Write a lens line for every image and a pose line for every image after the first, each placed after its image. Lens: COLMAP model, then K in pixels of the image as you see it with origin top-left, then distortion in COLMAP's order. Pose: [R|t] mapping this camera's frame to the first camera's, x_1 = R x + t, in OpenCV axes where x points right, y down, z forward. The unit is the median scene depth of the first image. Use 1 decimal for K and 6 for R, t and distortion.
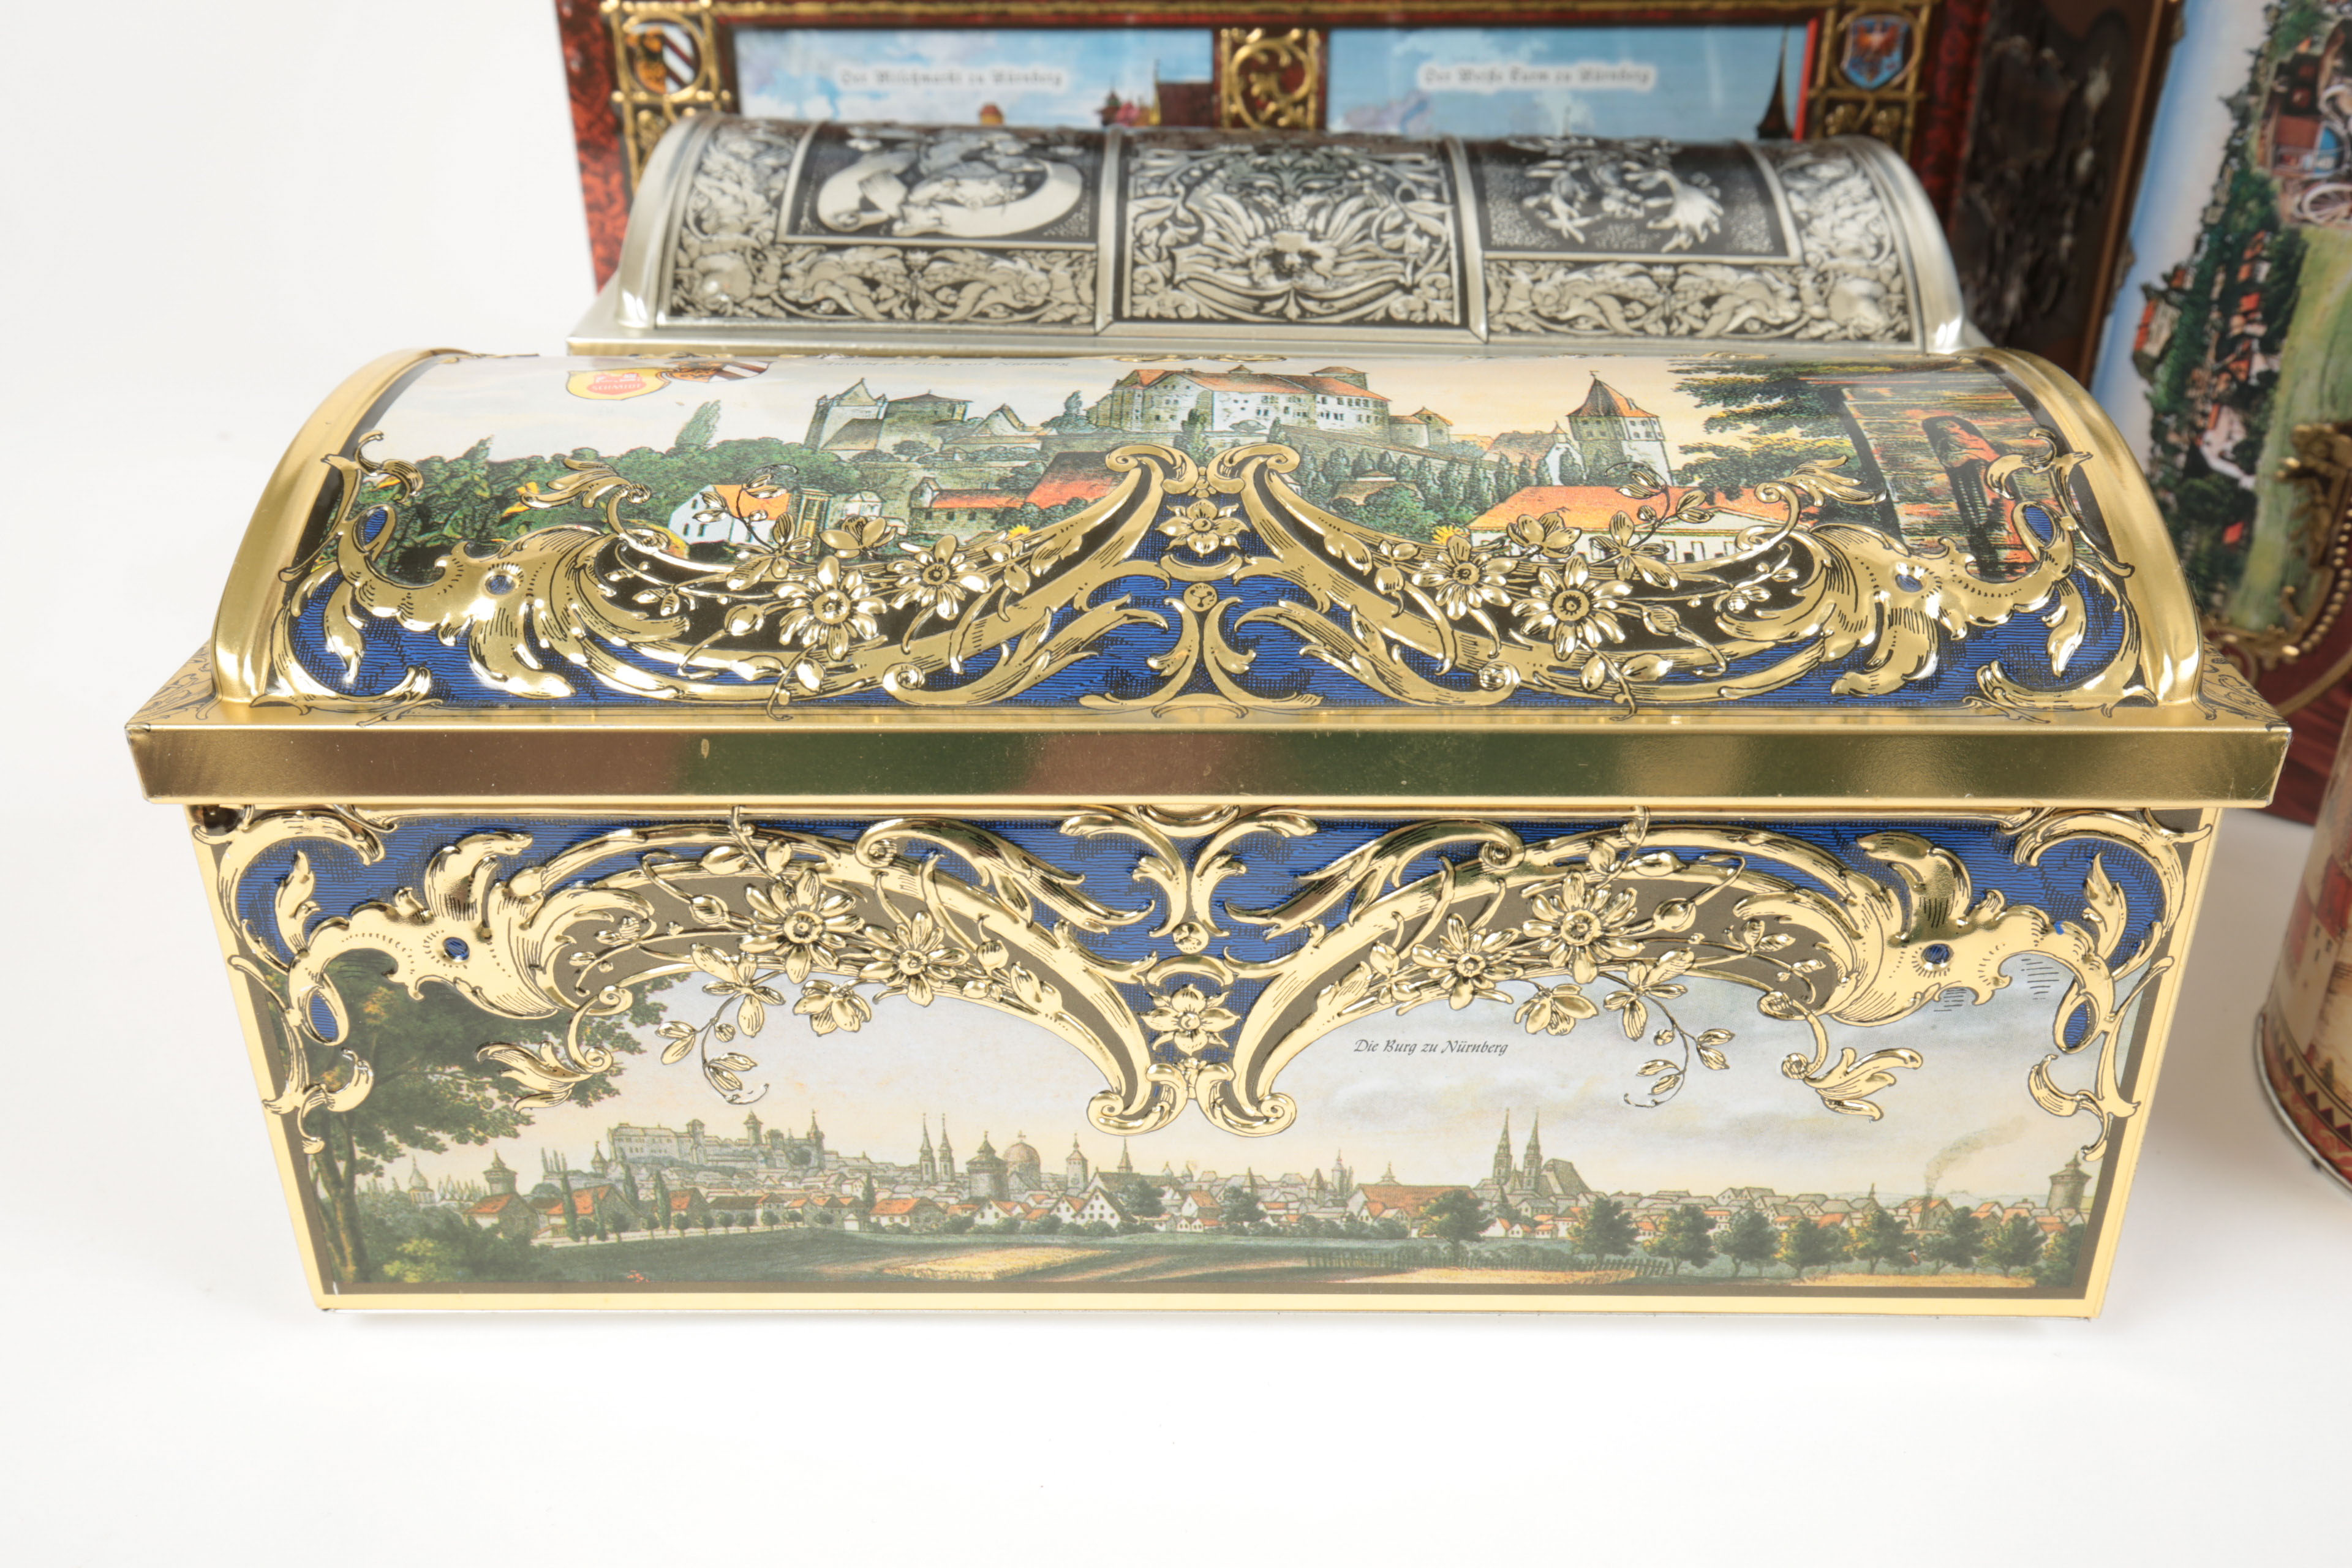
lens RADIAL K [[2195.7, 0, 1188.8], [0, 2195.7, 788.3], [0, 0, 1]] dist [0.031206, 0.000000]
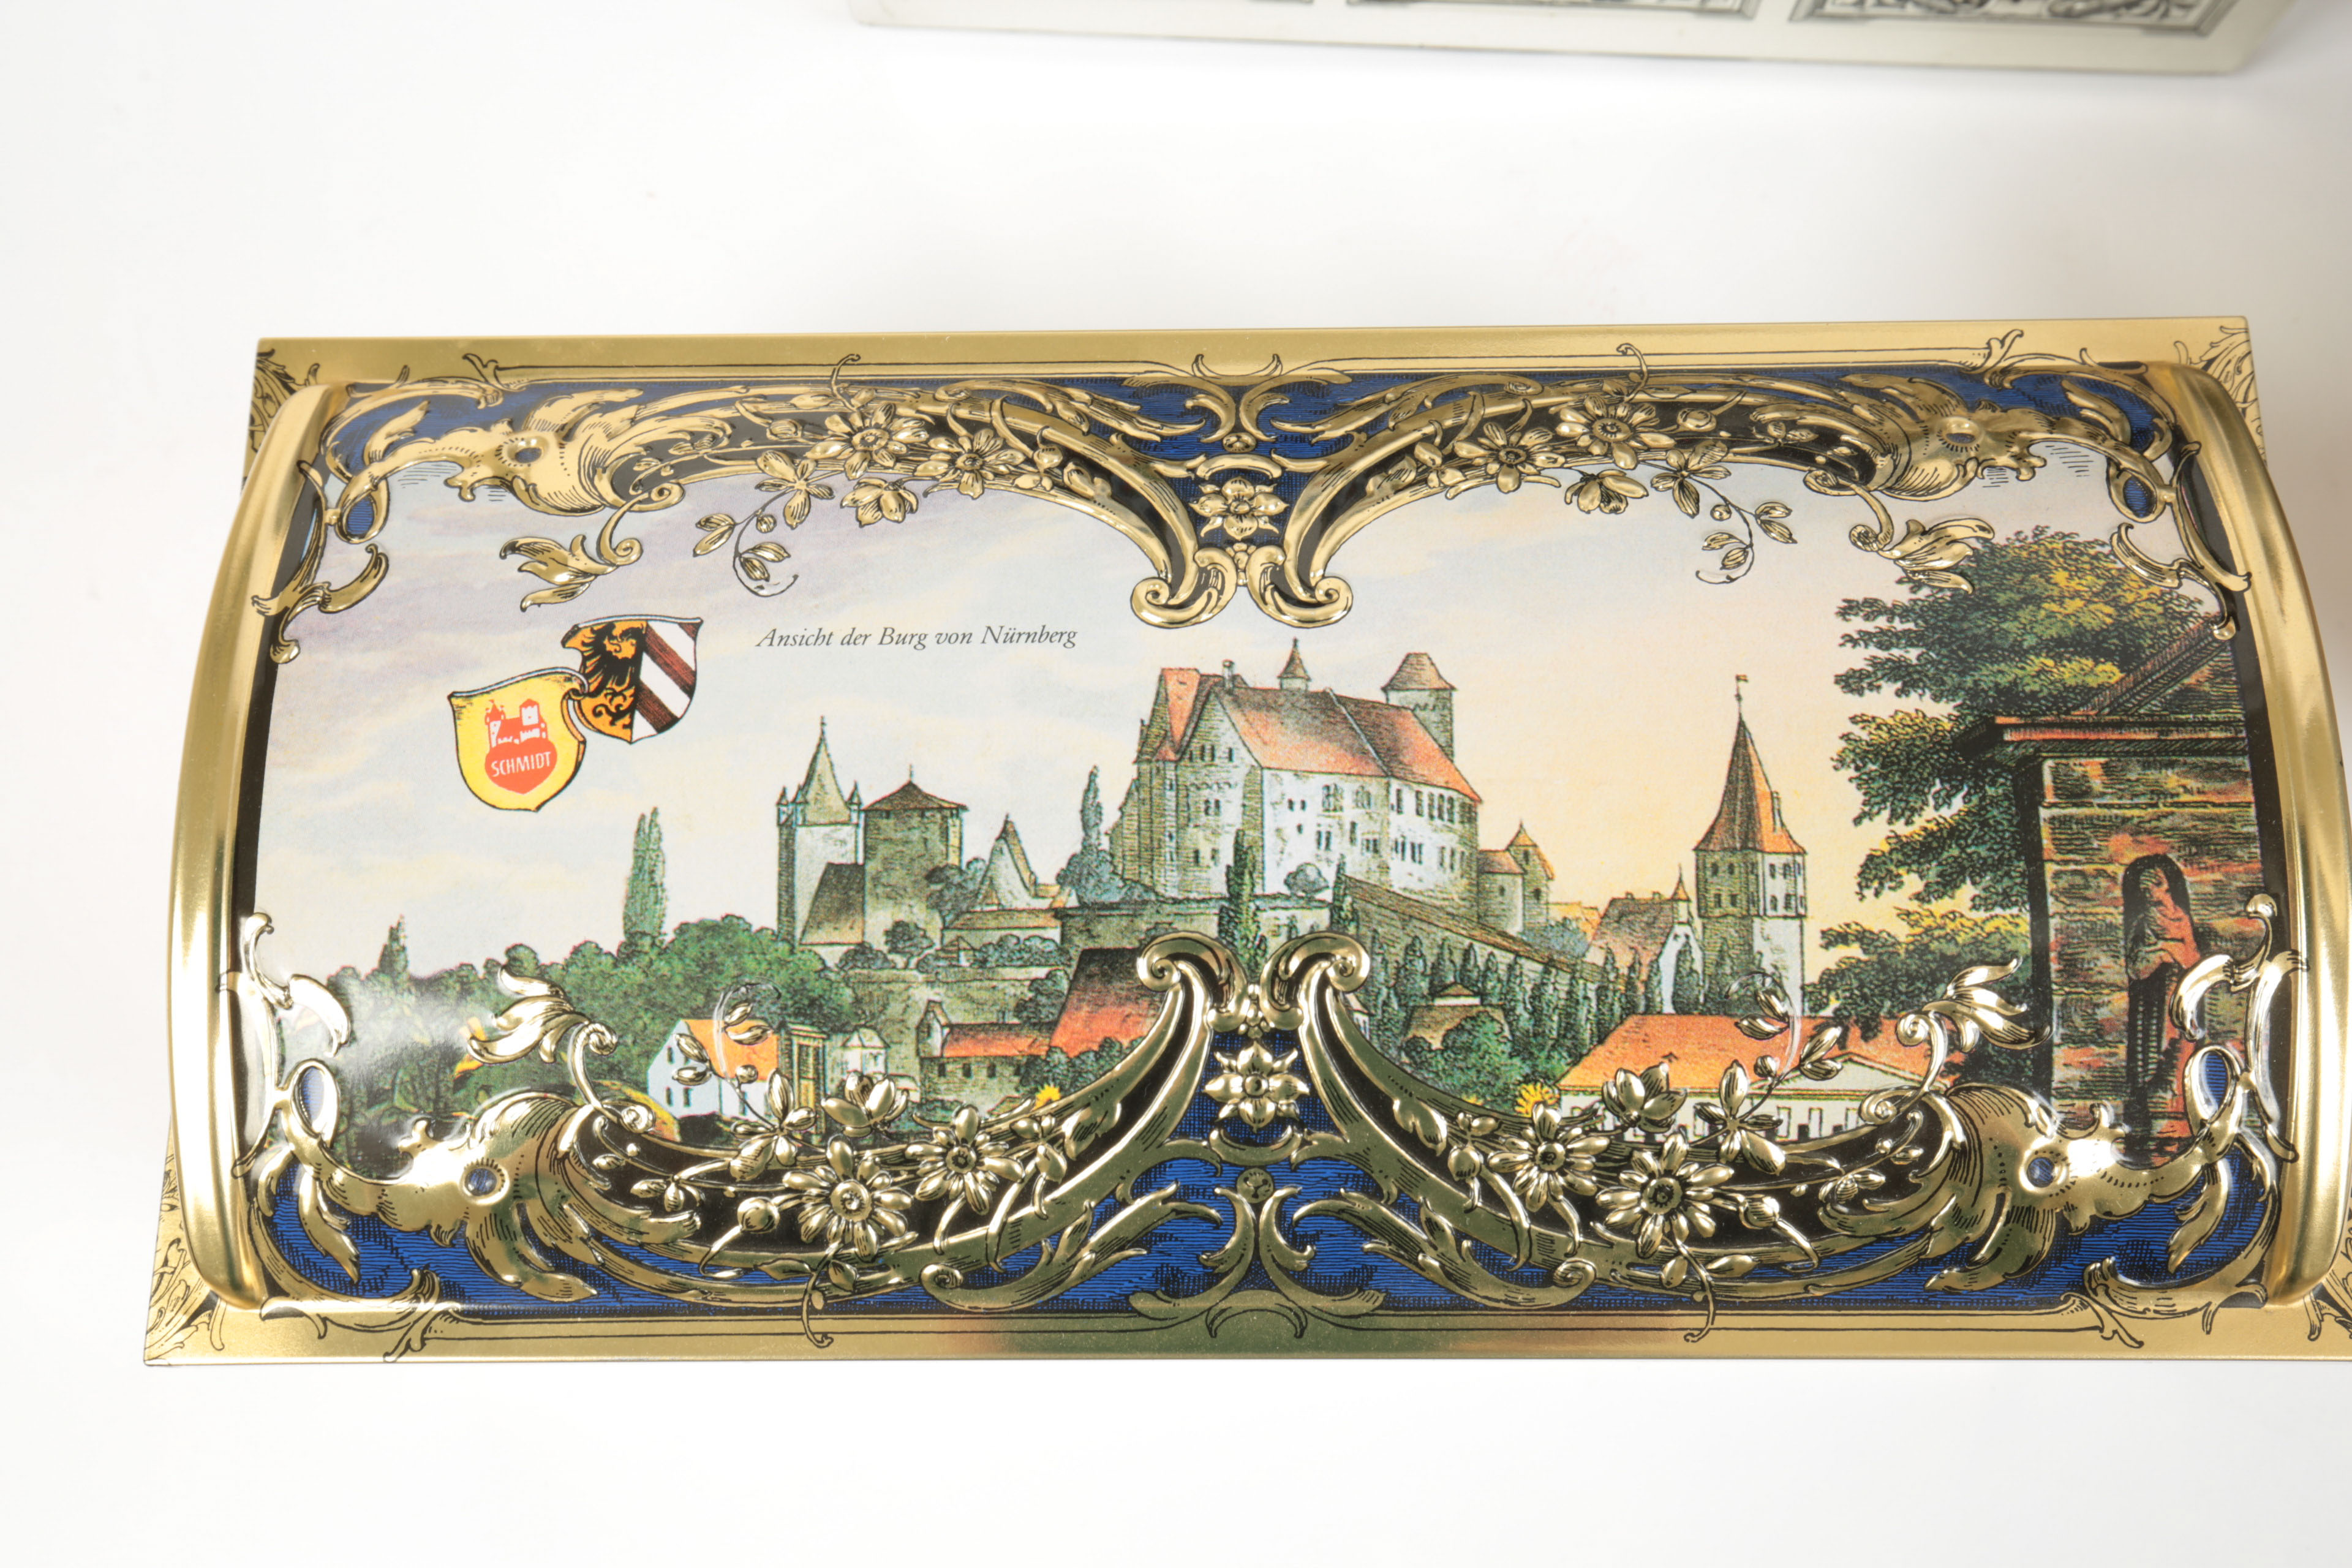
lens RADIAL K [[2195.7, 0, 1233.3], [0, 2195.7, 806.0], [0, 0, 1]] dist [0.031206, 0.000000]
pose [[0.999656, -0.024380, -0.009709, 0.008504], [0.023662, 0.677477, 0.735163, -0.830293], [-0.011345, -0.735140, 0.677820, 0.481674]]
